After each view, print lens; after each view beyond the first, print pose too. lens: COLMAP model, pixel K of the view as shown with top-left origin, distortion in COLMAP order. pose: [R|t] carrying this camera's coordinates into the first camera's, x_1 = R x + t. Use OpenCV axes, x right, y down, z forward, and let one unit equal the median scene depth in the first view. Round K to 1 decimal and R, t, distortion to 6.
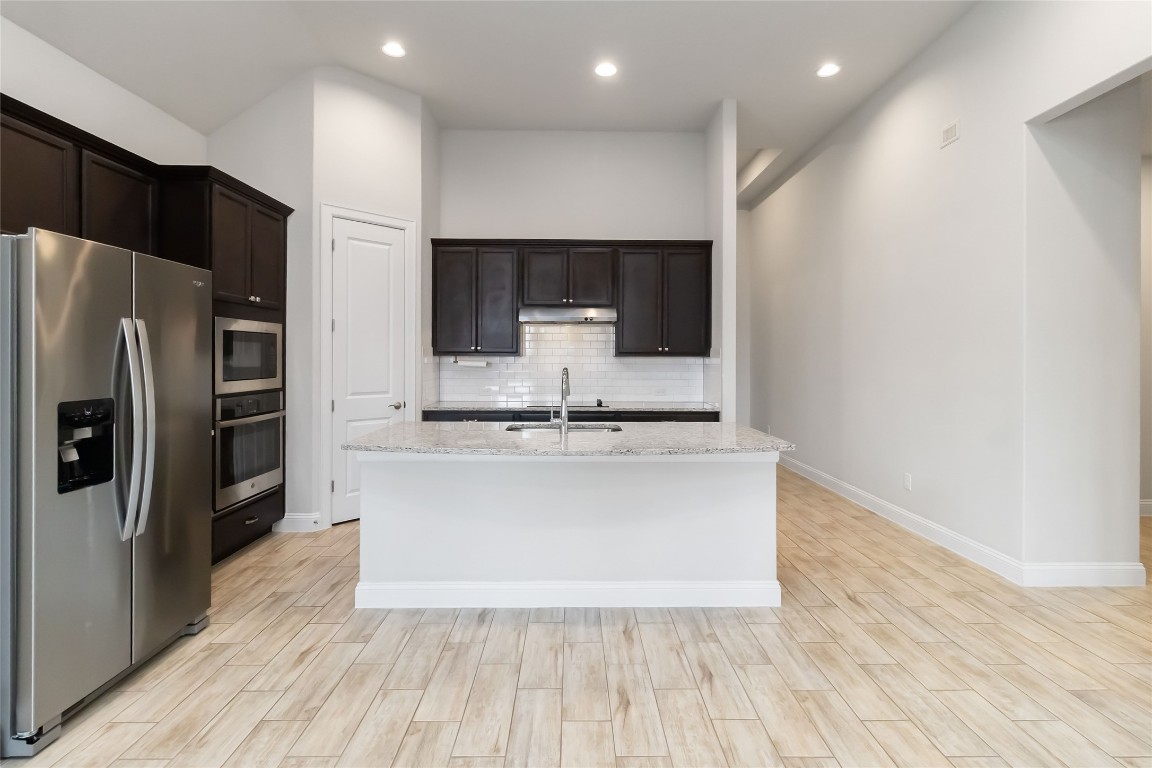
lens RADIAL K [[544.2, 0, 573.5], [0, 544.2, 358.2], [0, 0, 1]] dist [-0.000599, 0.000394]
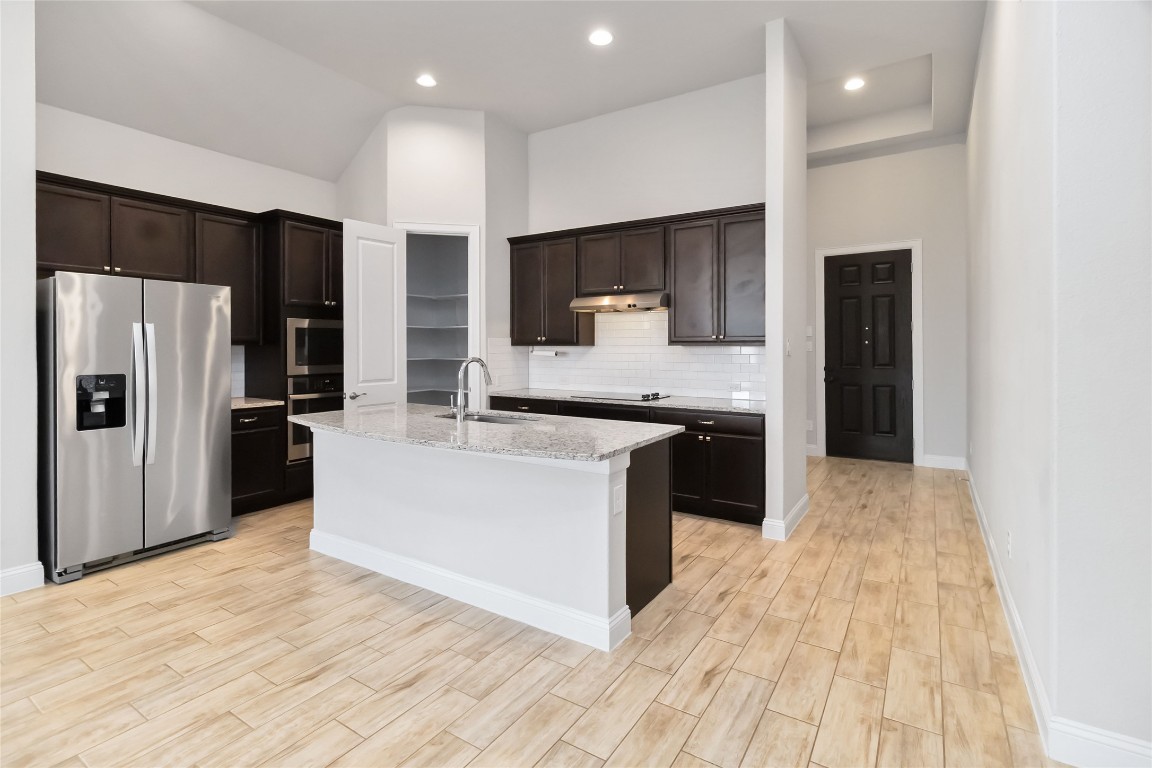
lens RADIAL K [[544.9, 0, 578.6], [0, 544.9, 345.4], [0, 0, 1]] dist [0.000075, -0.000213]
pose [[0.834909, -0.003777, -0.550375, 0.703224], [0.001413, 0.999988, -0.004719, 0.000084], [0.550387, 0.003162, 0.834904, 0.257825]]
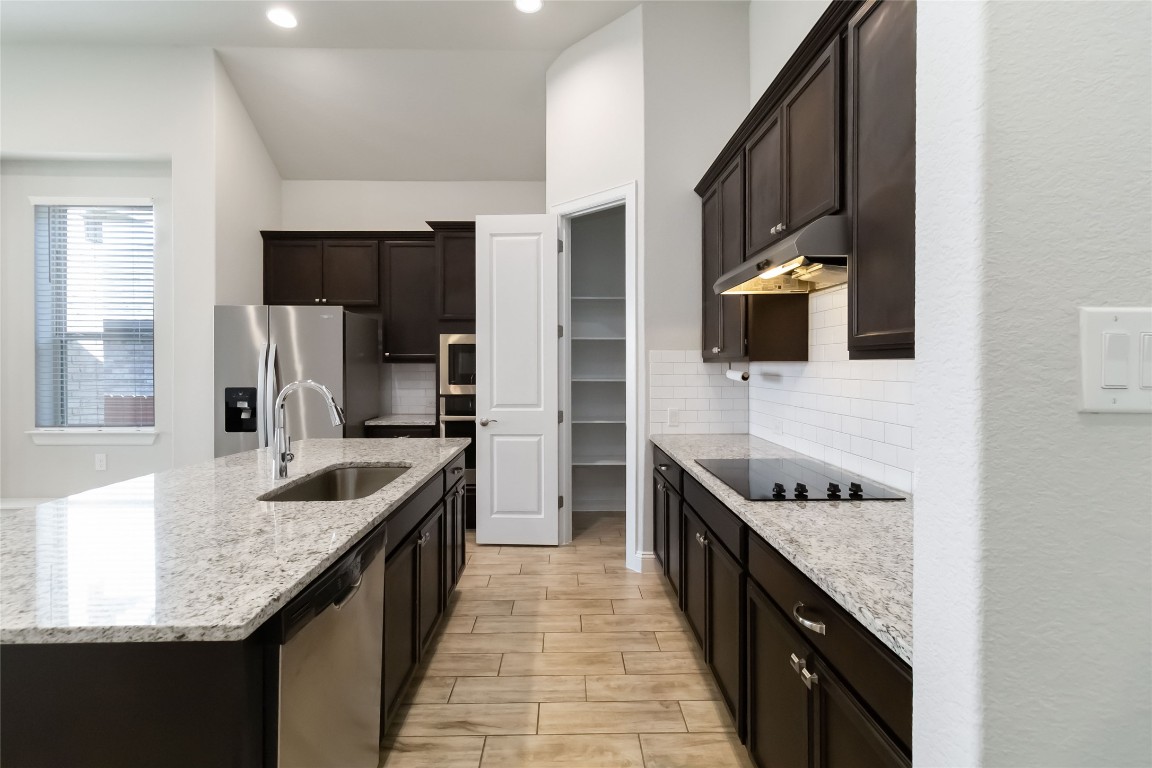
lens RADIAL K [[530.1, 0, 573.6], [0, 530.1, 368.0], [0, 0, 1]] dist [0.000352, 0.000089]
pose [[0.017867, 0.000938, -0.999840, 0.612500], [-0.000526, 0.999999, 0.000928, 0.002762], [0.999840, 0.000509, 0.017867, 1.289562]]
